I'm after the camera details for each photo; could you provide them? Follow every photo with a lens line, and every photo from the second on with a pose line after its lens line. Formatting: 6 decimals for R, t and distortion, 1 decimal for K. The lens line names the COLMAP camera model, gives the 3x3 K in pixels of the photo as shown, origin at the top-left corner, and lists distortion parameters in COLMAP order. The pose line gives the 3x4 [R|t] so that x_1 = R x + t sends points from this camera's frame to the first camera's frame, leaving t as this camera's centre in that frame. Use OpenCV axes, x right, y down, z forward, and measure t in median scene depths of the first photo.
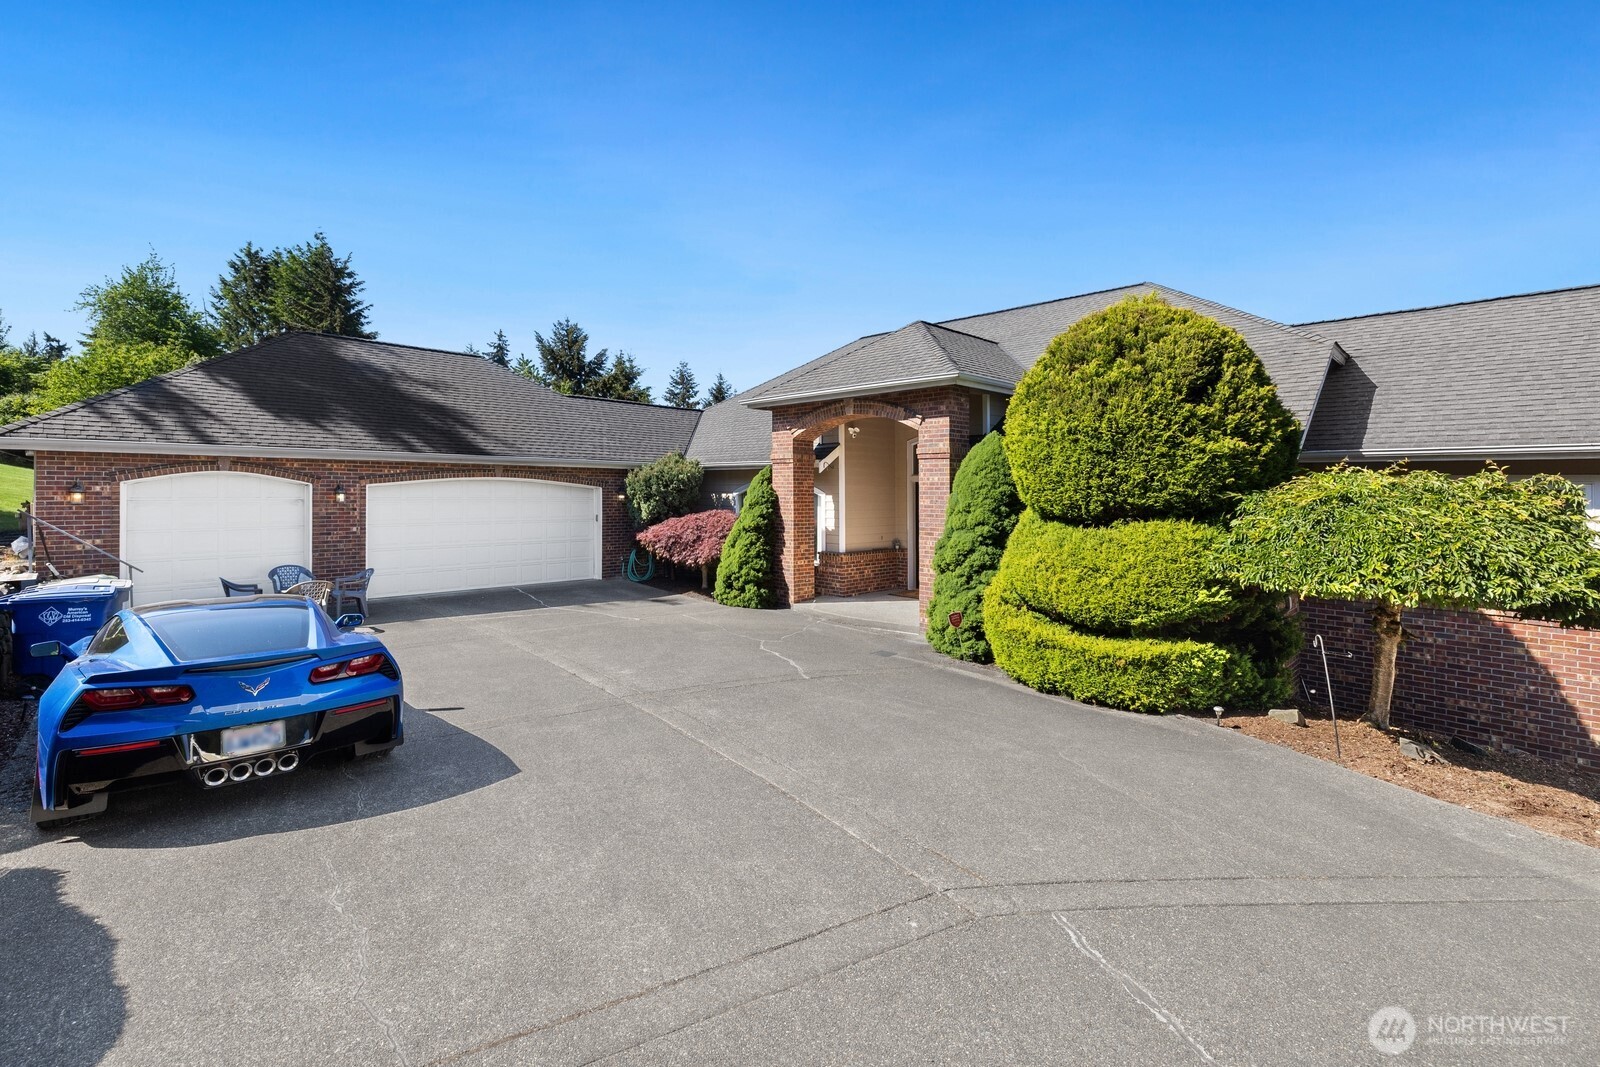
lens RADIAL K [[688.9, 0, 771.5], [0, 688.9, 485.7], [0, 0, 1]] dist [0.000215, 0.000009]
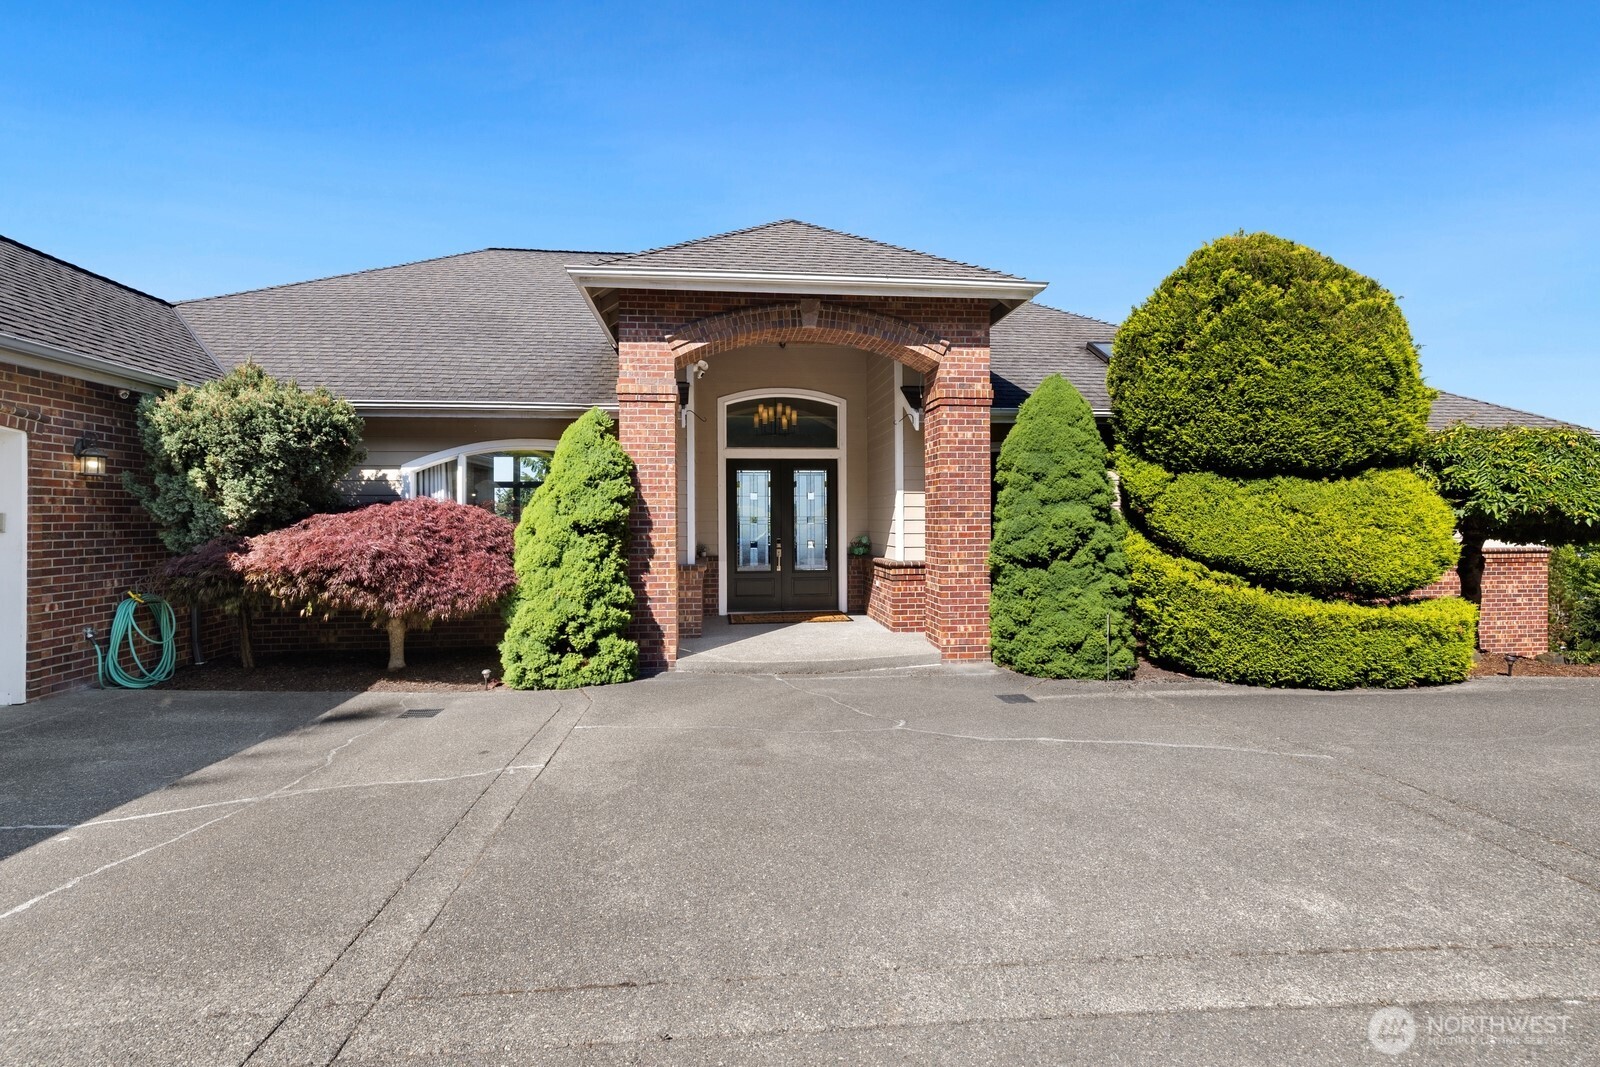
lens RADIAL K [[702.9, 0, 801.4], [0, 702.9, 511.1], [0, 0, 1]] dist [-0.000866, 0.000127]
pose [[0.601196, -0.004745, 0.799088, -0.351278], [0.008748, 0.999962, -0.000644, 0.053835], [-0.799054, 0.007378, 0.601214, 0.579179]]
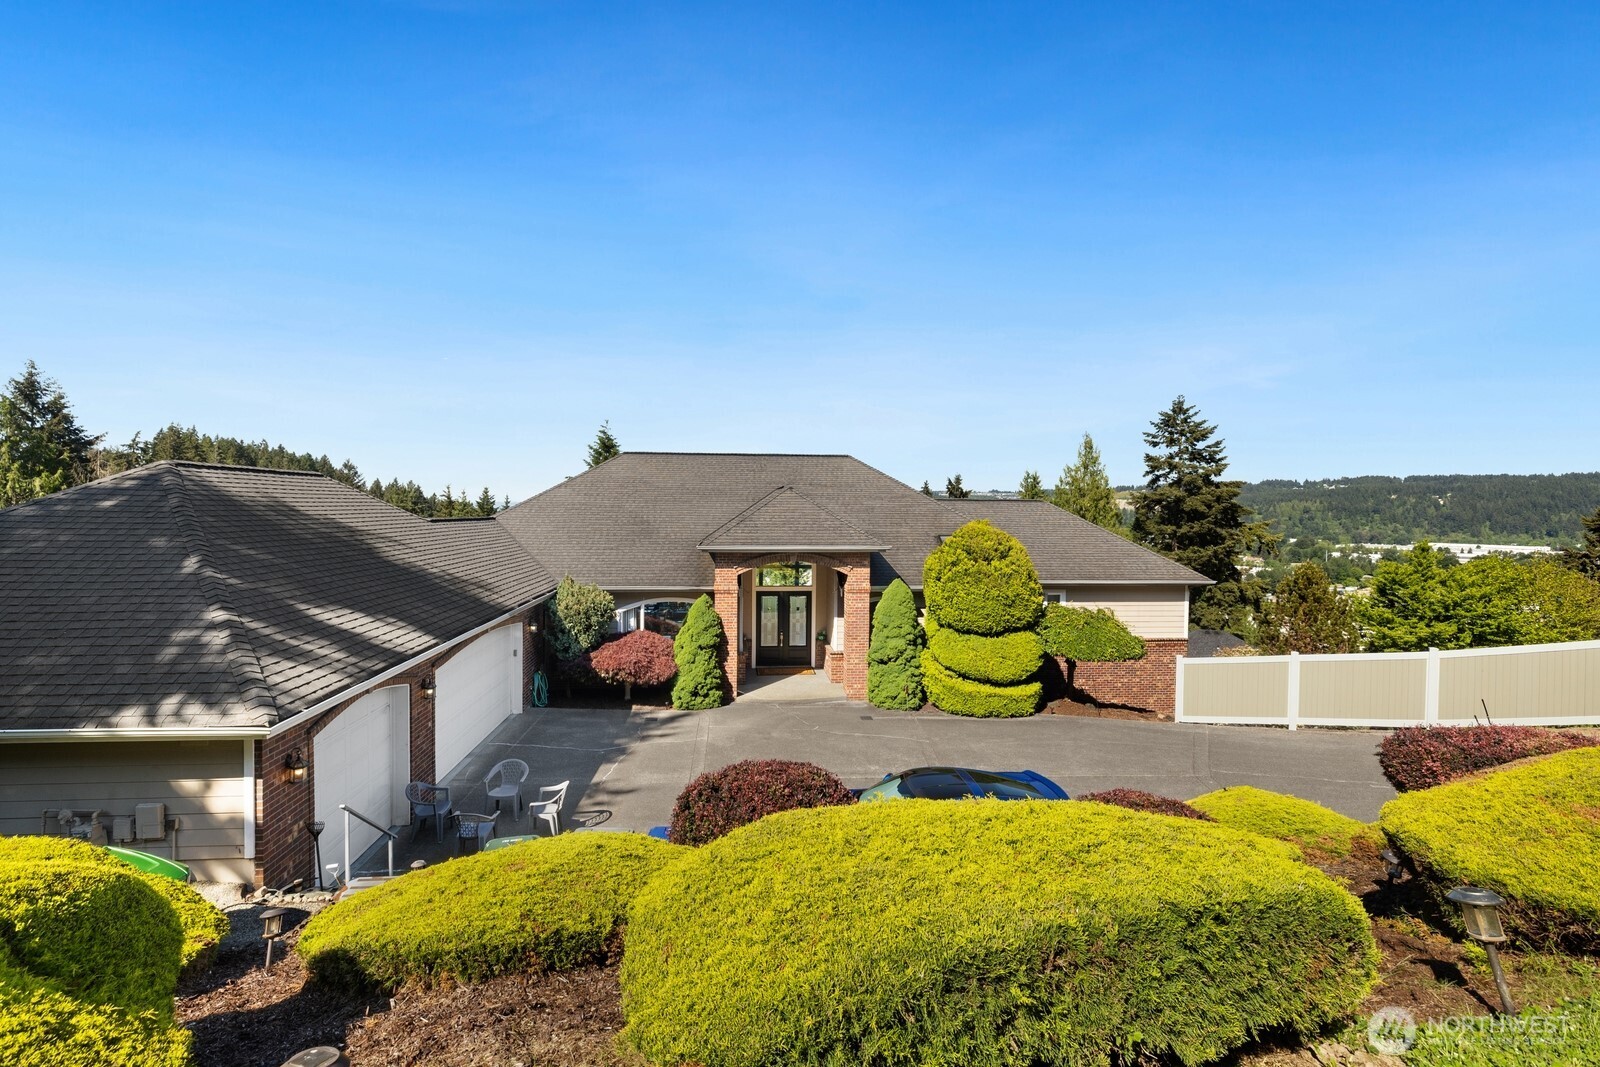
lens RADIAL K [[683.7, 0, 793.7], [0, 683.7, 520.9], [0, 0, 1]] dist [0.001765, 0.000136]
pose [[0.630353, -0.020367, 0.776041, -0.919973], [-0.003653, 0.999567, 0.029200, -0.210740], [-0.776300, -0.021241, 0.630006, 0.079326]]
